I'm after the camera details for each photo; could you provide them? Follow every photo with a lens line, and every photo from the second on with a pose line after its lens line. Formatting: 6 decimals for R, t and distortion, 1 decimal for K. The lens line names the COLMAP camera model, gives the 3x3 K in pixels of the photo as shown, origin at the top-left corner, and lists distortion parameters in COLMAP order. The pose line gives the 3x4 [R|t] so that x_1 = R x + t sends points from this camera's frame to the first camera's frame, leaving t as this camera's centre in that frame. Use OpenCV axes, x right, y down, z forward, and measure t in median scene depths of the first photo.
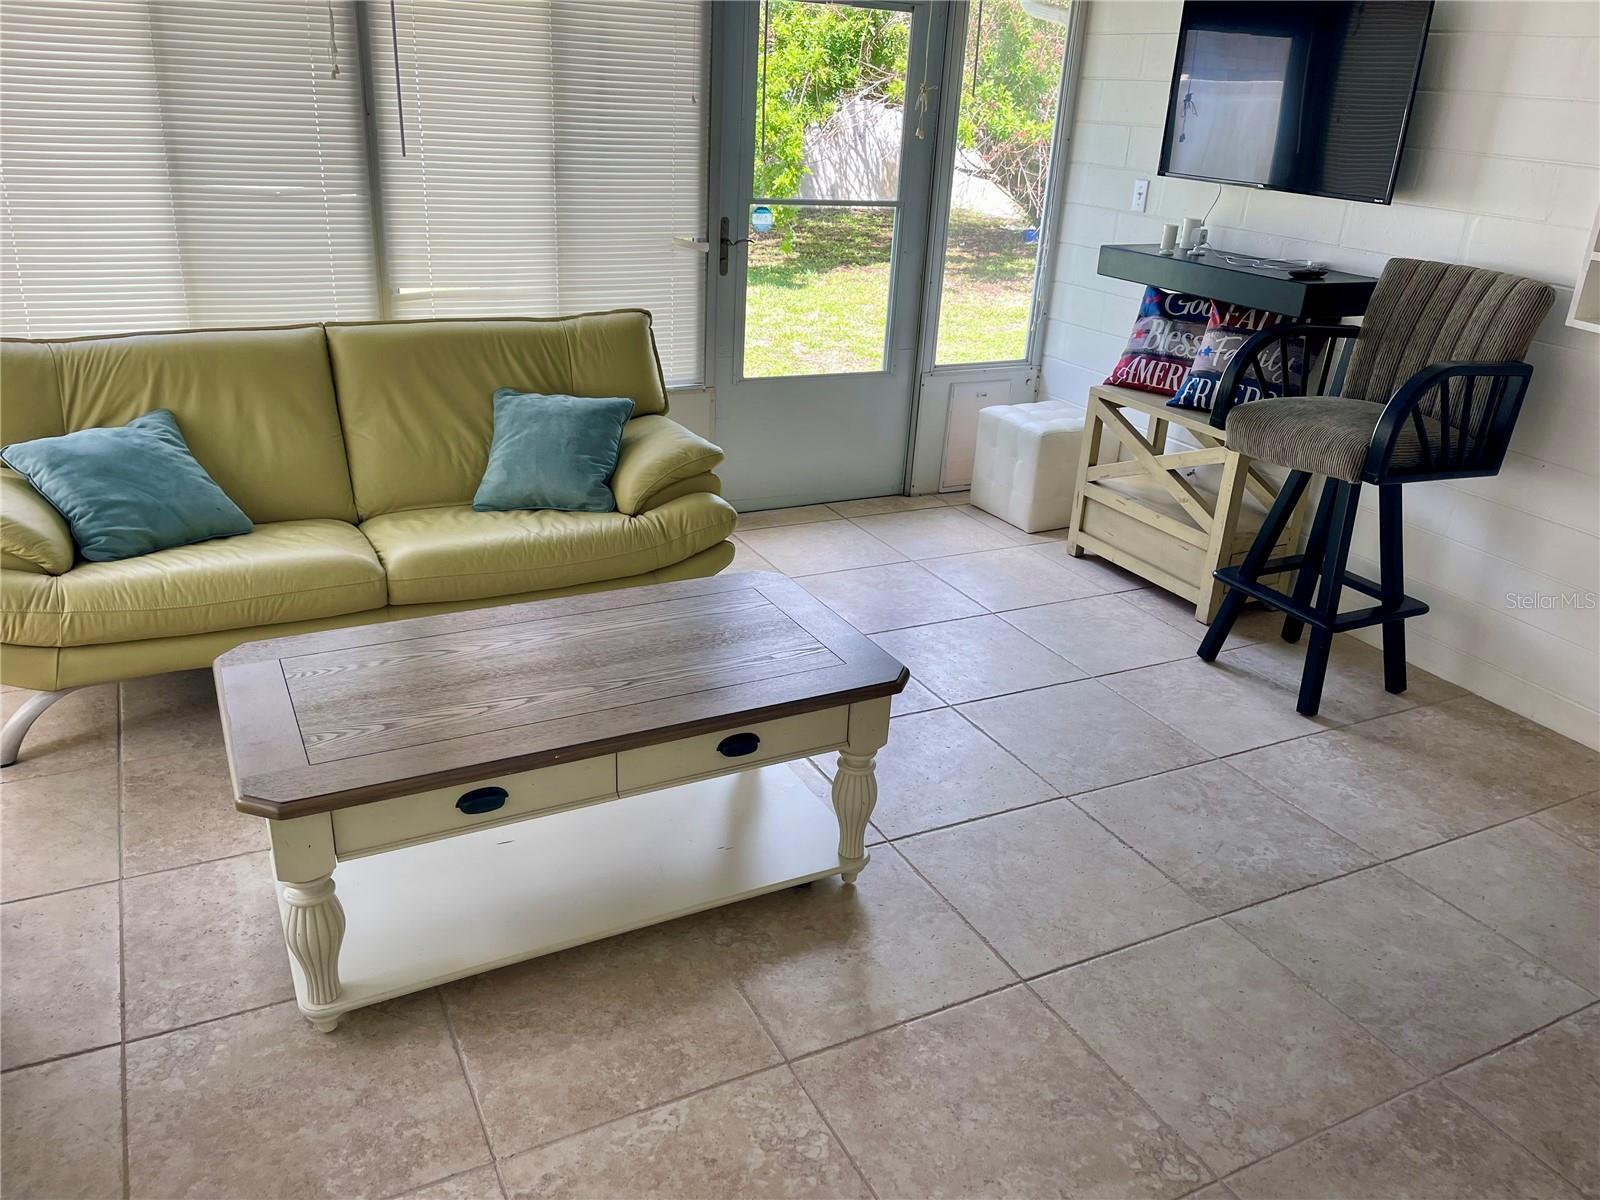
lens RADIAL K [[1221.2, 0, 800.0], [0, 1221.2, 600.0], [0, 0, 1]] dist [0.073133, -0.093090]
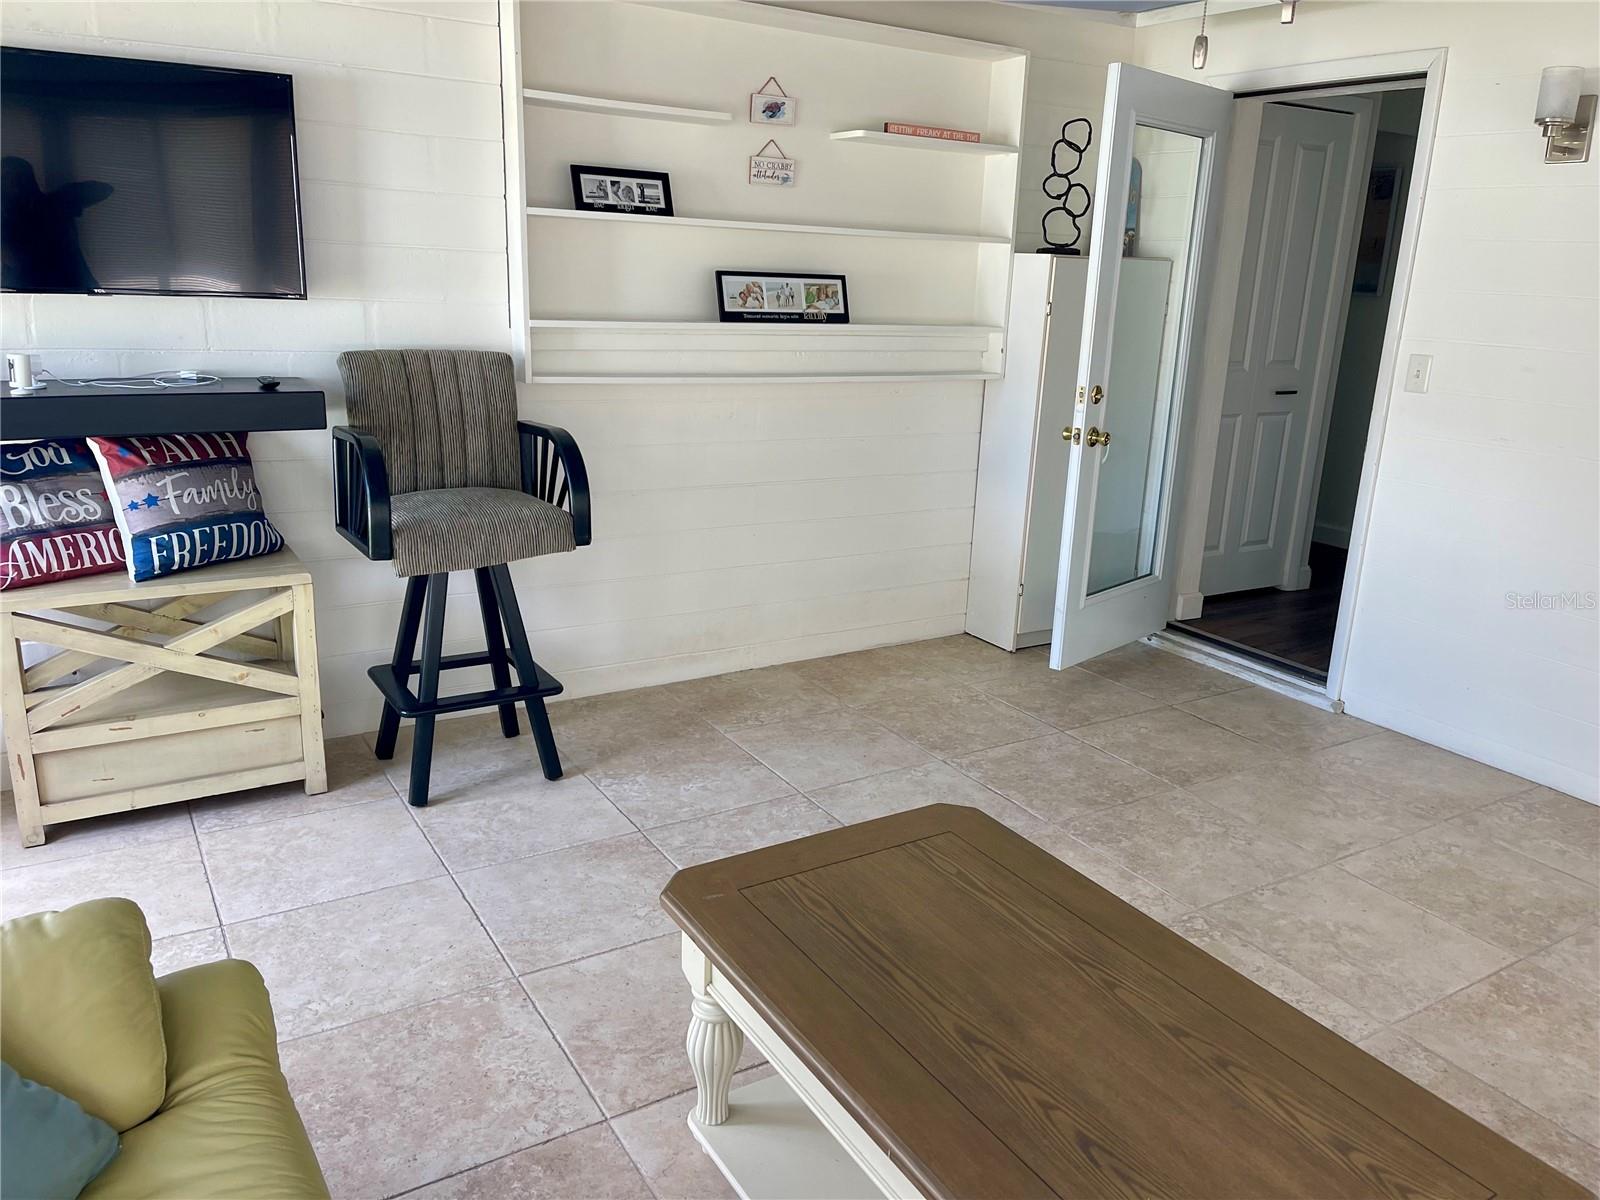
lens RADIAL K [[1206.3, 0, 828.6], [0, 1206.3, 596.5], [0, 0, 1]] dist [0.073126, -0.084022]
pose [[-0.081147, -0.322163, 0.943200, -0.516046], [0.342536, 0.879667, 0.329932, -0.296484], [-0.935994, 0.349853, 0.038970, 0.684907]]
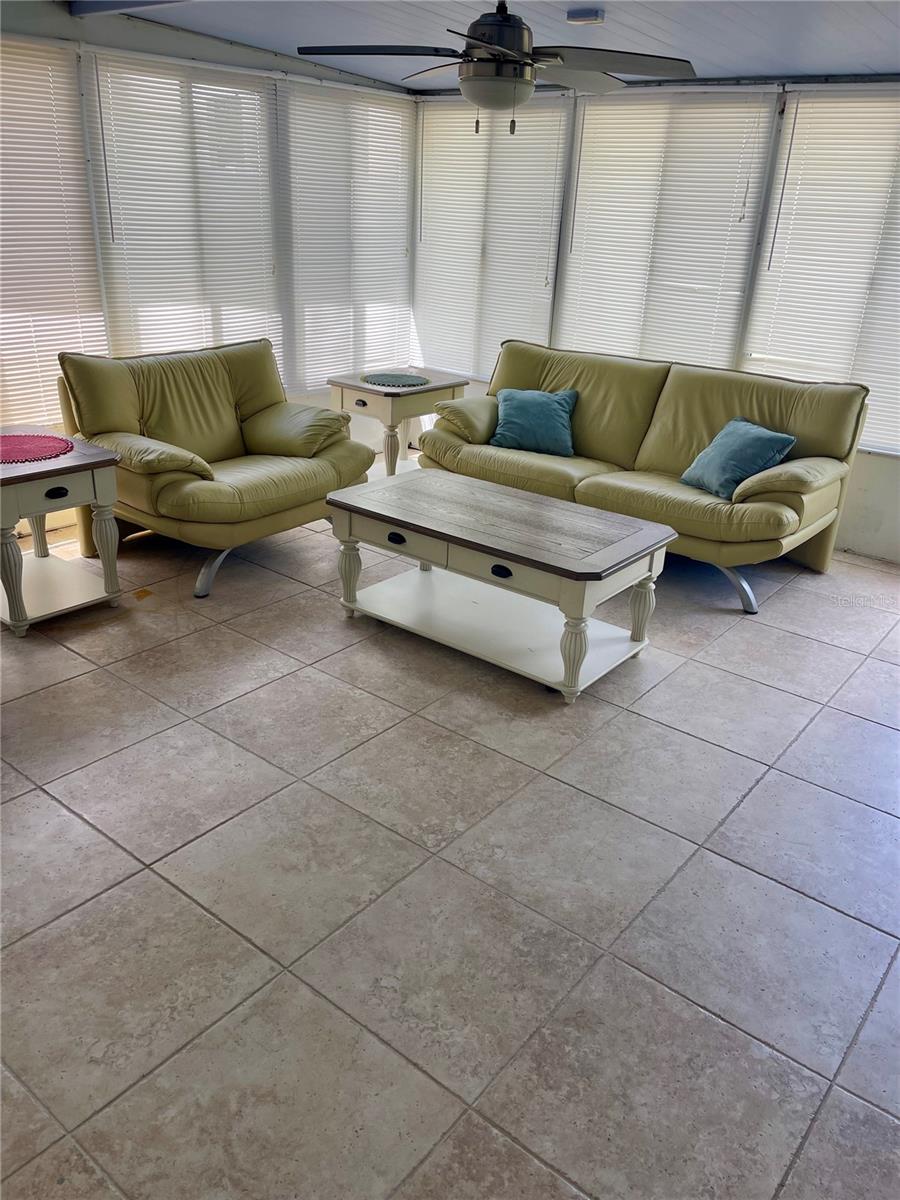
lens RADIAL K [[915.9, 0, 450.0], [0, 915.9, 600.0], [0, 0, 1]] dist [0.073133, -0.093090]
pose [[0.407413, 0.333499, -0.850172, 0.708837], [-0.370630, 0.911205, 0.179830, -0.038074], [0.834654, 0.241834, 0.494842, 0.183203]]
